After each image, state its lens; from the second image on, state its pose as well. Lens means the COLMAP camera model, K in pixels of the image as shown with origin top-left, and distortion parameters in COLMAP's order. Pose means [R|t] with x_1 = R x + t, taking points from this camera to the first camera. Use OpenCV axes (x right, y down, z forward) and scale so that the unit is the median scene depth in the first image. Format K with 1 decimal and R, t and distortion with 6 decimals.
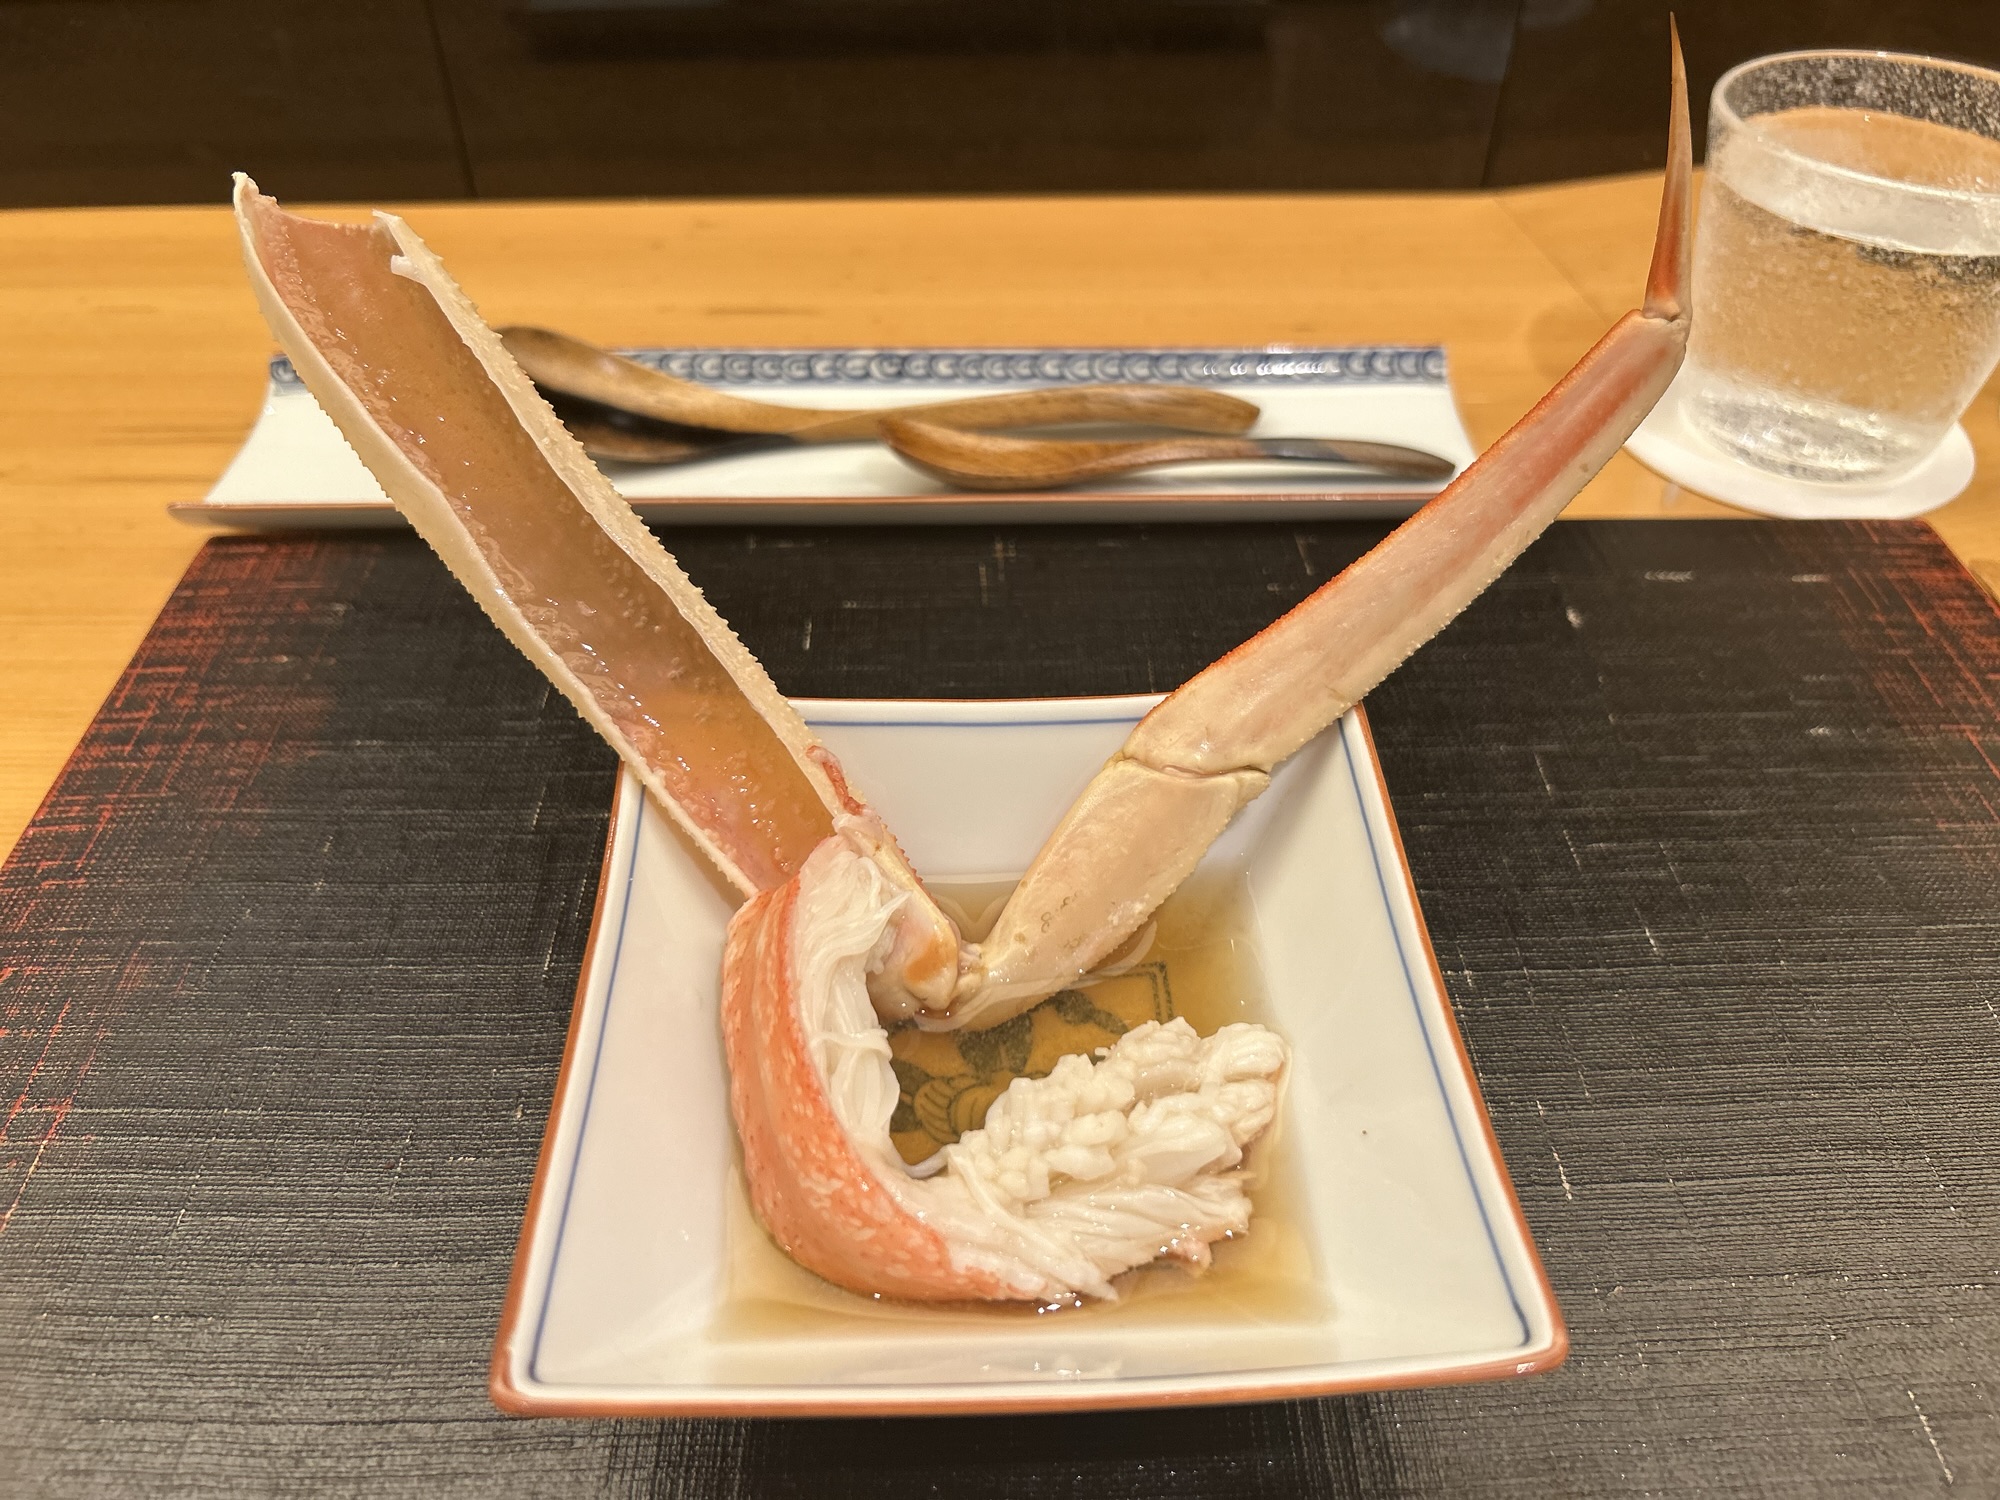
lens RADIAL K [[1537.4, 0, 995.9], [0, 1537.4, 738.1], [0, 0, 1]] dist [-0.040373, 0.024524]
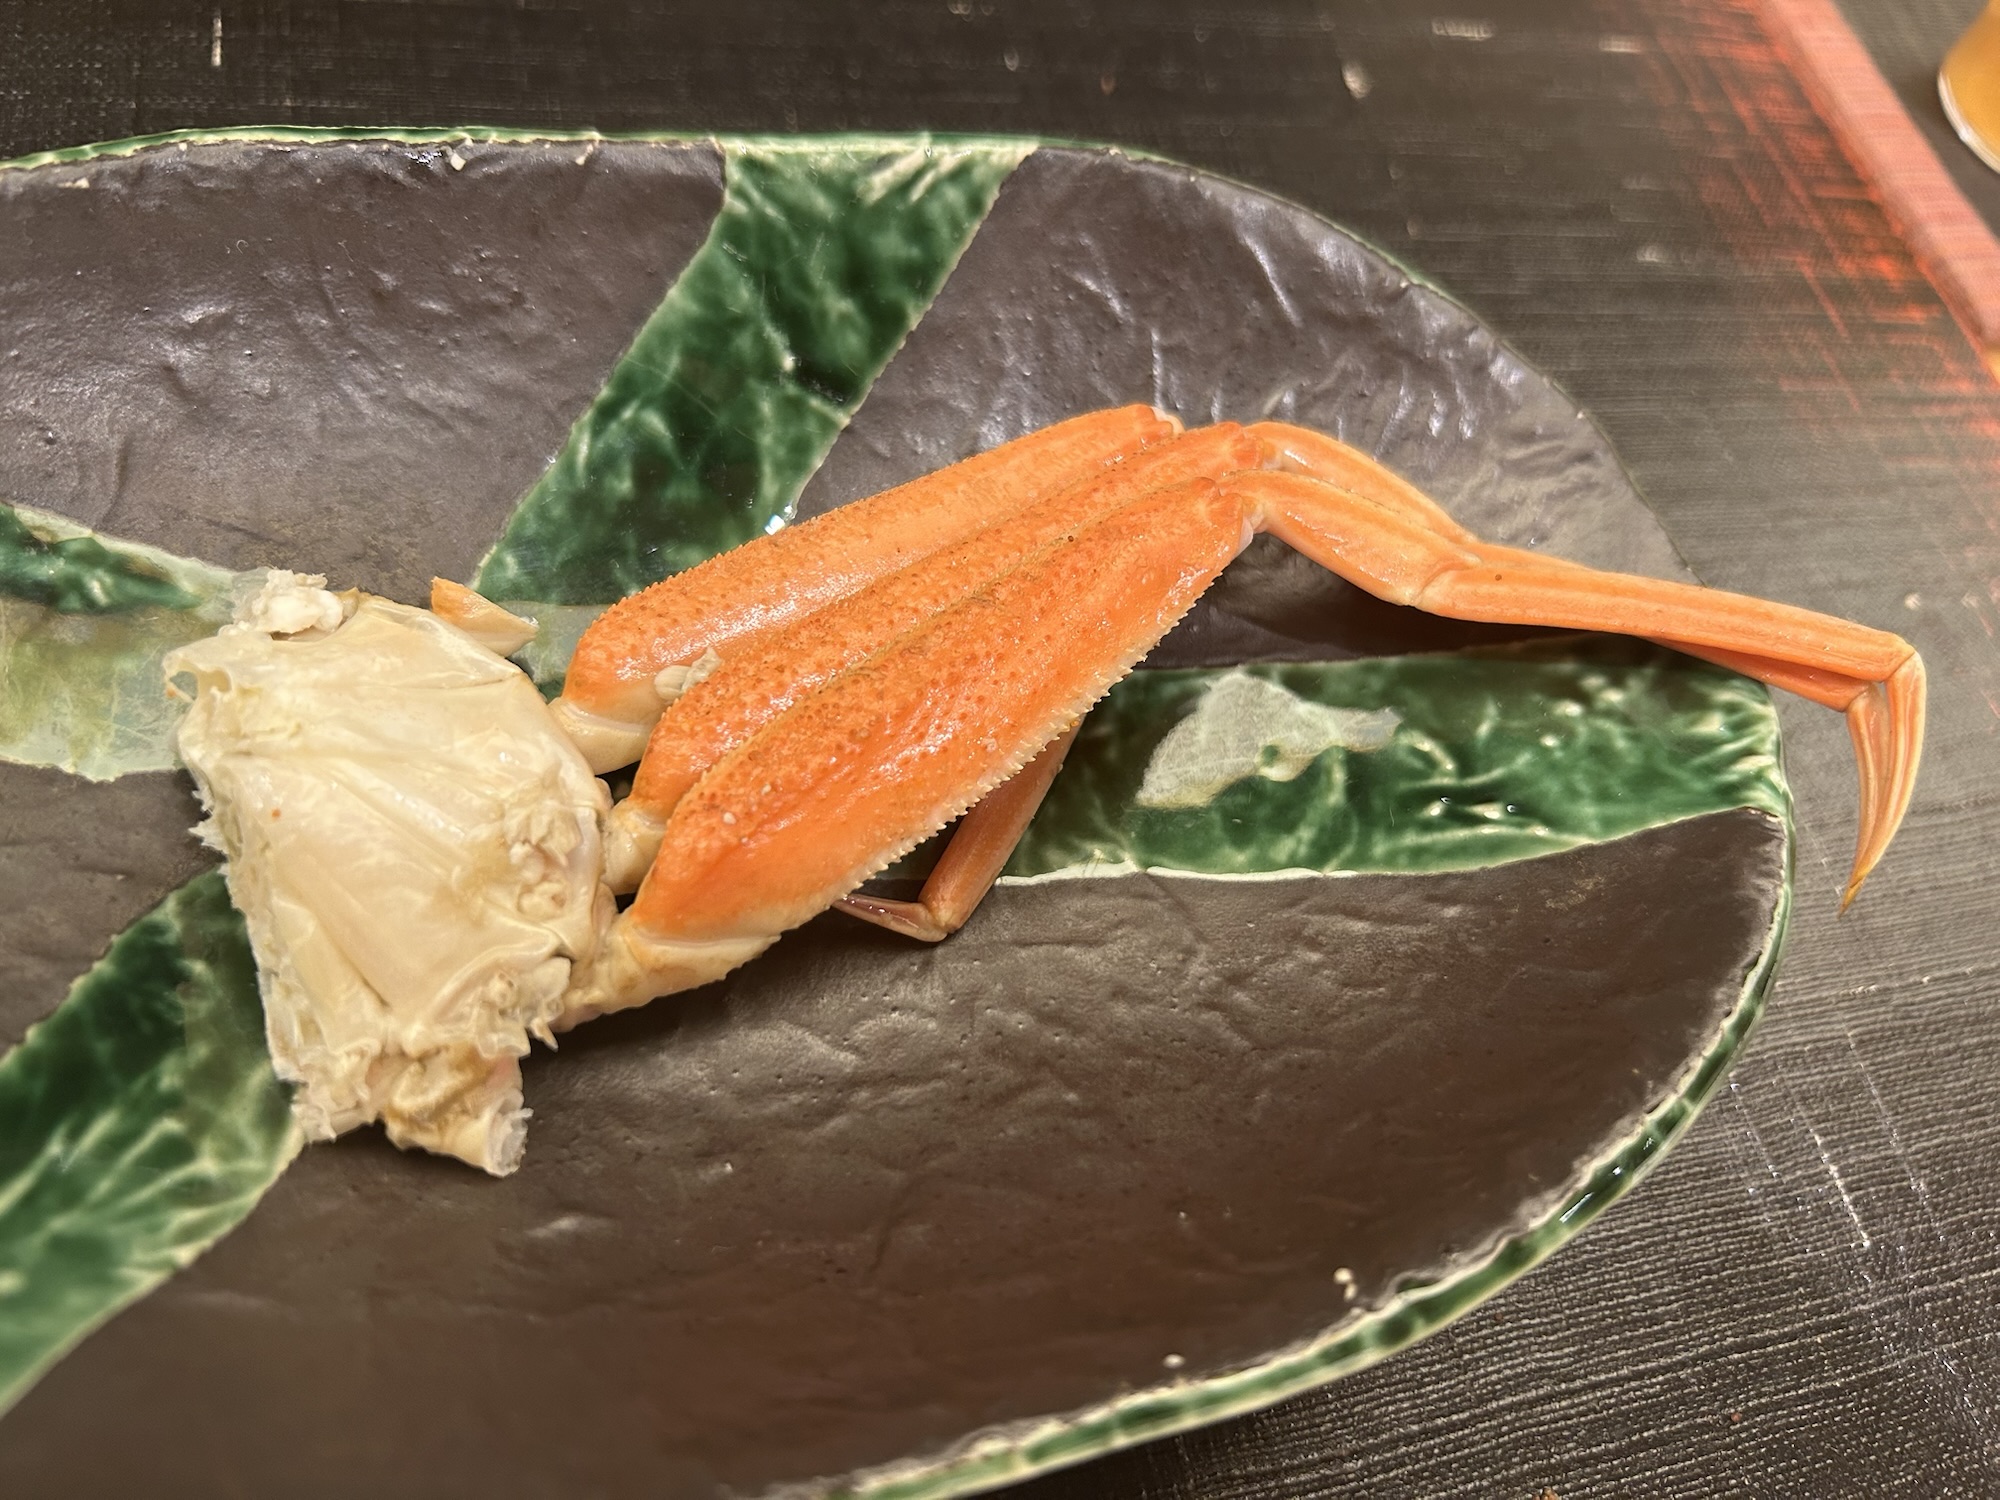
lens RADIAL K [[1537.4, 0, 1017.1], [0, 1537.4, 754.2], [0, 0, 1]] dist [-0.040373, 0.024524]
pose [[0.952791, -0.070854, 0.295243, -0.021192], [-0.033870, 0.941519, 0.335252, -0.014049], [-0.301731, -0.329425, 0.894672, 0.287335]]
